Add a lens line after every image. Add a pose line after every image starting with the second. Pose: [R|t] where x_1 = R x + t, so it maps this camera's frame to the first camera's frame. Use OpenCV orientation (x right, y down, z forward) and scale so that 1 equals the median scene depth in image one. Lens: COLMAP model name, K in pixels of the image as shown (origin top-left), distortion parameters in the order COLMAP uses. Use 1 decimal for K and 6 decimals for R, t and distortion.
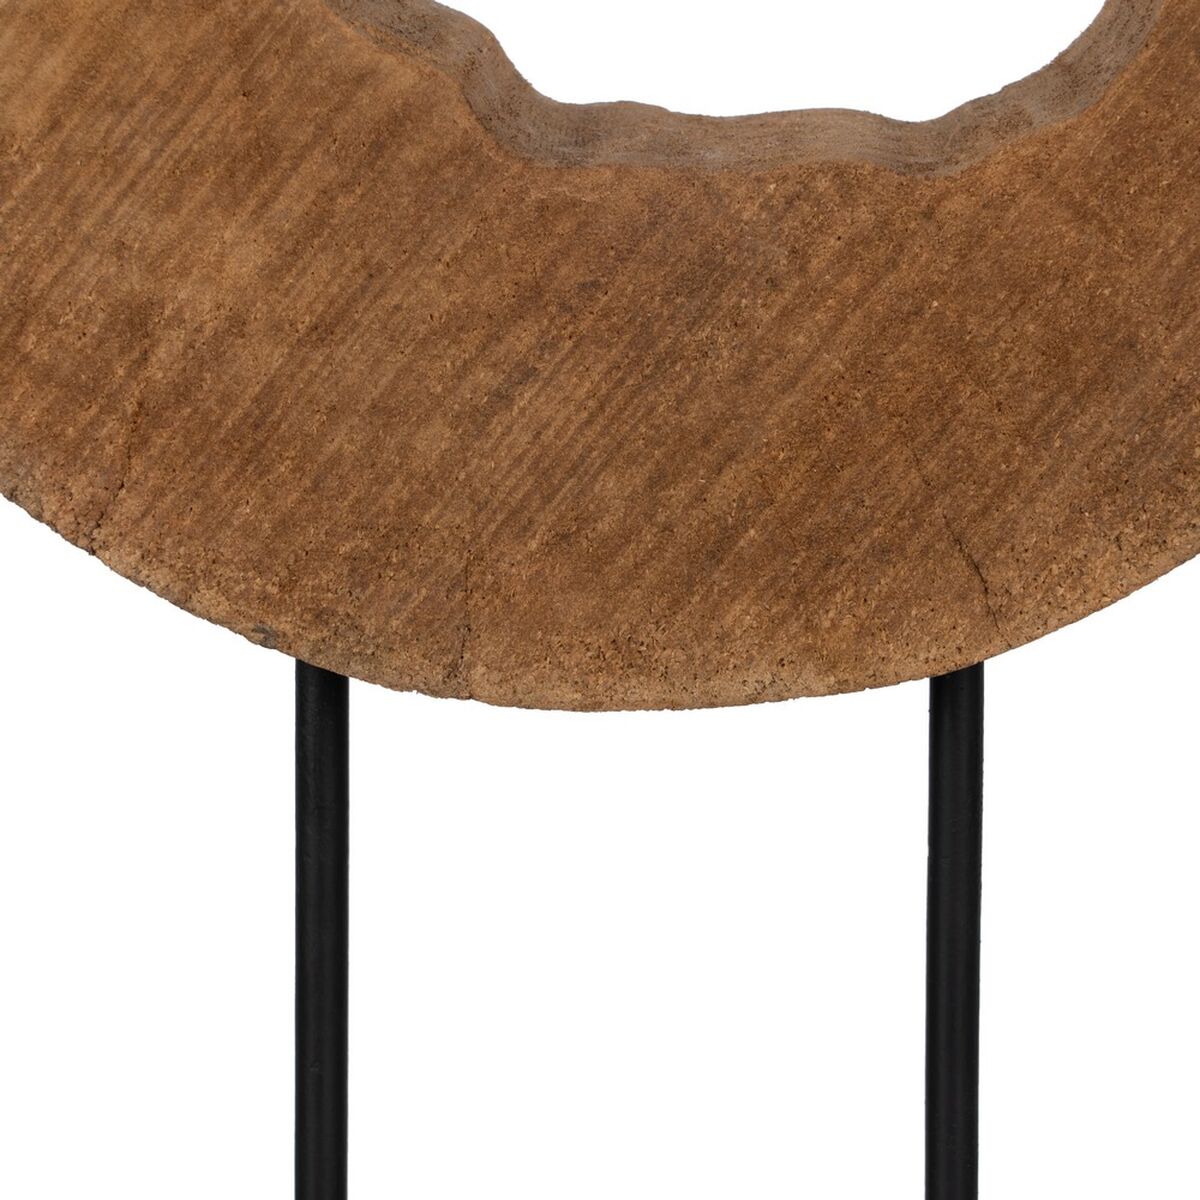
lens RADIAL K [[4914.4, 0, 600.7], [0, 4914.4, 598.0], [0, 0, 1]] dist [0.064764, 0.000000]
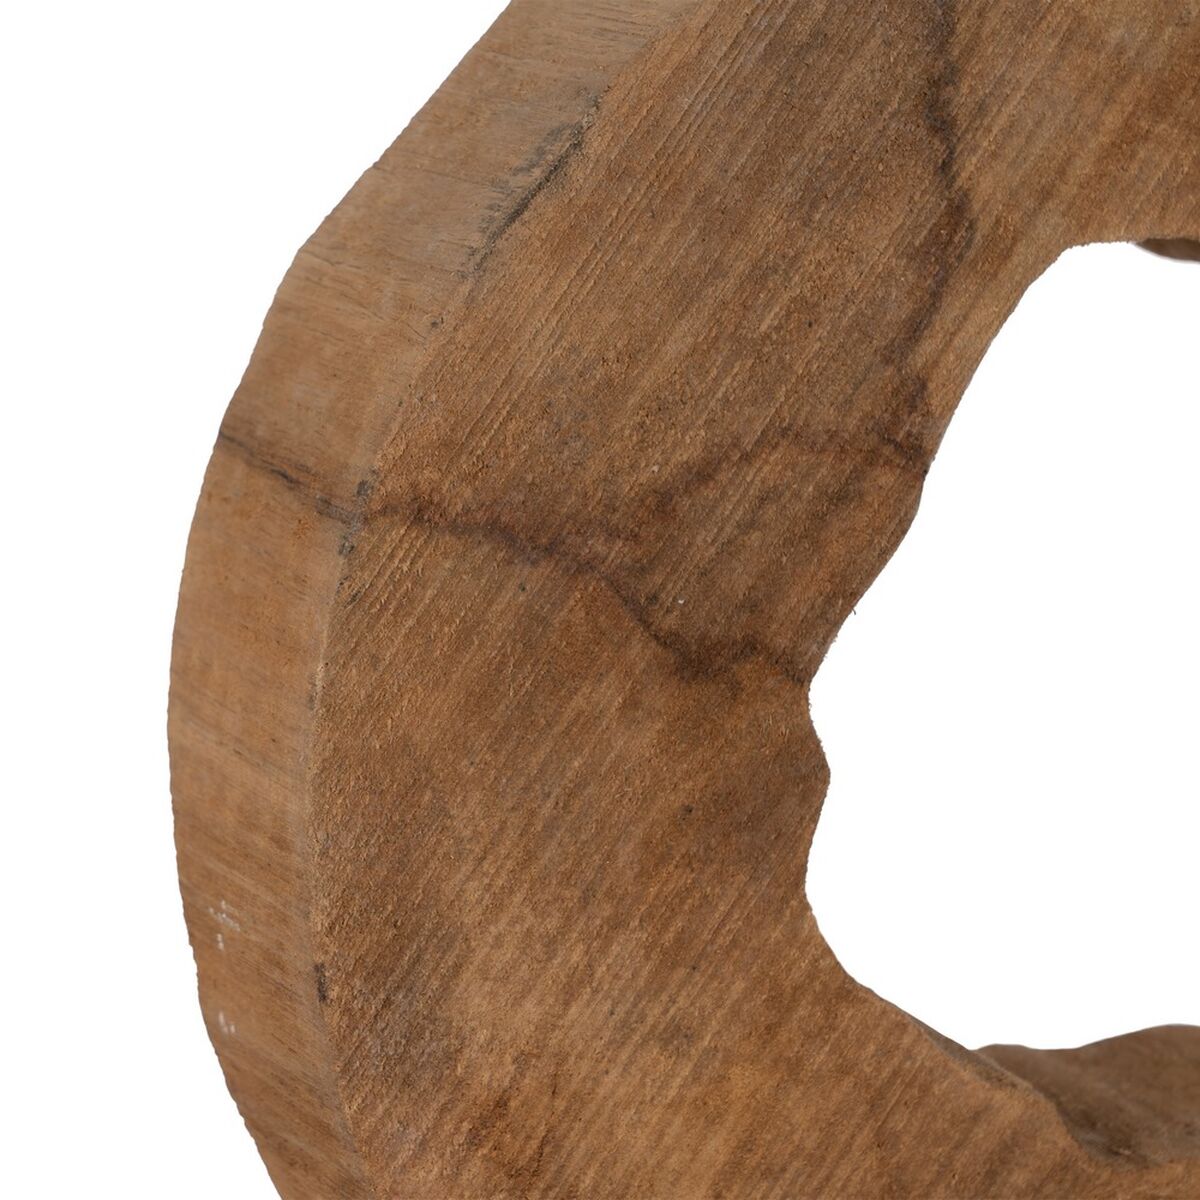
lens RADIAL K [[4914.4, 0, 596.8], [0, 4914.4, 601.6], [0, 0, 1]] dist [0.064764, 0.000000]
pose [[0.931505, -0.098944, 0.350011, -0.485615], [0.104507, 0.994520, 0.003010, -0.226732], [-0.348391, 0.033775, 0.936741, 0.018276]]
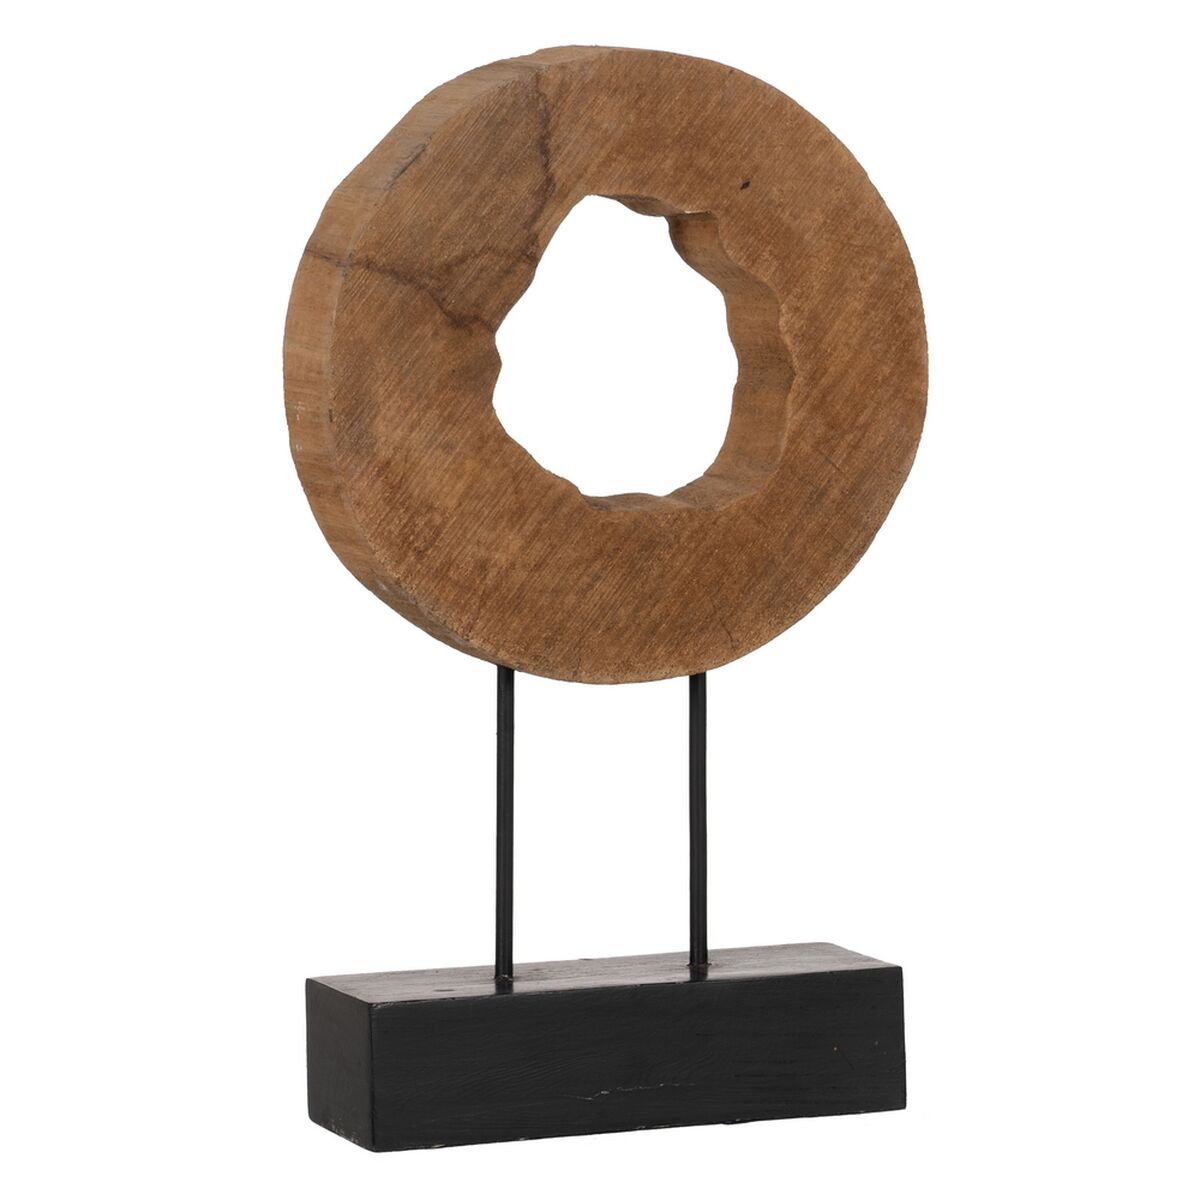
lens RADIAL K [[4914.4, 0, 690.5], [0, 4914.4, 605.5], [0, 0, 1]] dist [0.064764, 0.000000]
pose [[0.931037, -0.041140, 0.362598, -1.111995], [0.068425, 0.995682, -0.062725, 0.175676], [-0.358452, 0.083210, 0.929832, -1.972194]]
